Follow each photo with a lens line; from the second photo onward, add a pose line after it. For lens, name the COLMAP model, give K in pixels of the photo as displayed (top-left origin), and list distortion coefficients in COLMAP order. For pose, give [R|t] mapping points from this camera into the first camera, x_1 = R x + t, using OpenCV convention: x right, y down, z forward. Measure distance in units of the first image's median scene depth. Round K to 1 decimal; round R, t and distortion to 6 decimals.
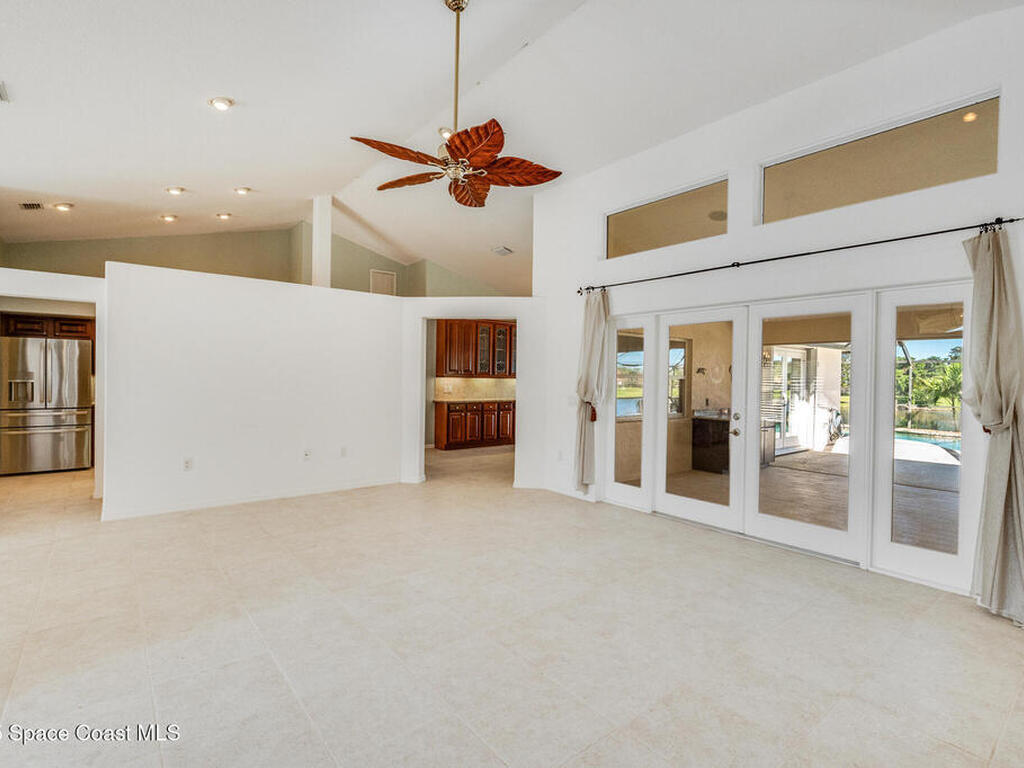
lens RADIAL K [[512.1, 0, 510.3], [0, 512.1, 396.2], [0, 0, 1]] dist [0.000492, 0.001249]
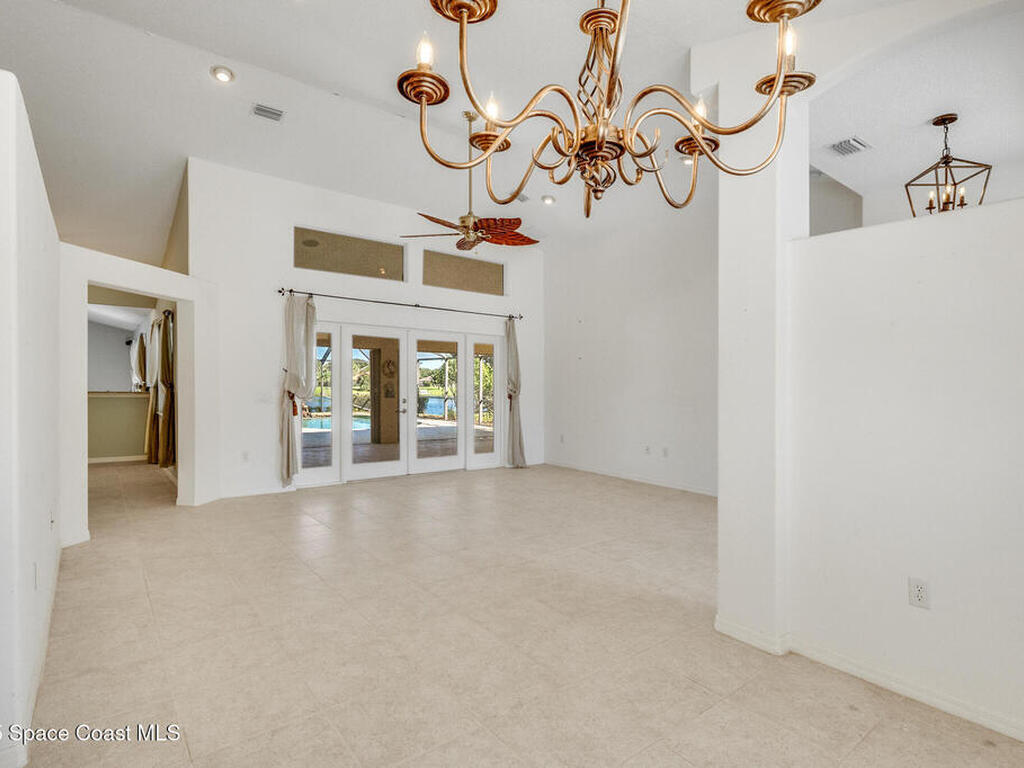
lens RADIAL K [[543.9, 0, 512.0], [0, 543.9, 384.0], [0, 0, 1]] dist [-0.001027, -0.000122]
pose [[0.027406, -0.012028, 0.999552, -0.969097], [0.022964, 0.999671, 0.011400, -0.018507], [-0.999361, 0.022641, 0.027674, 0.509474]]
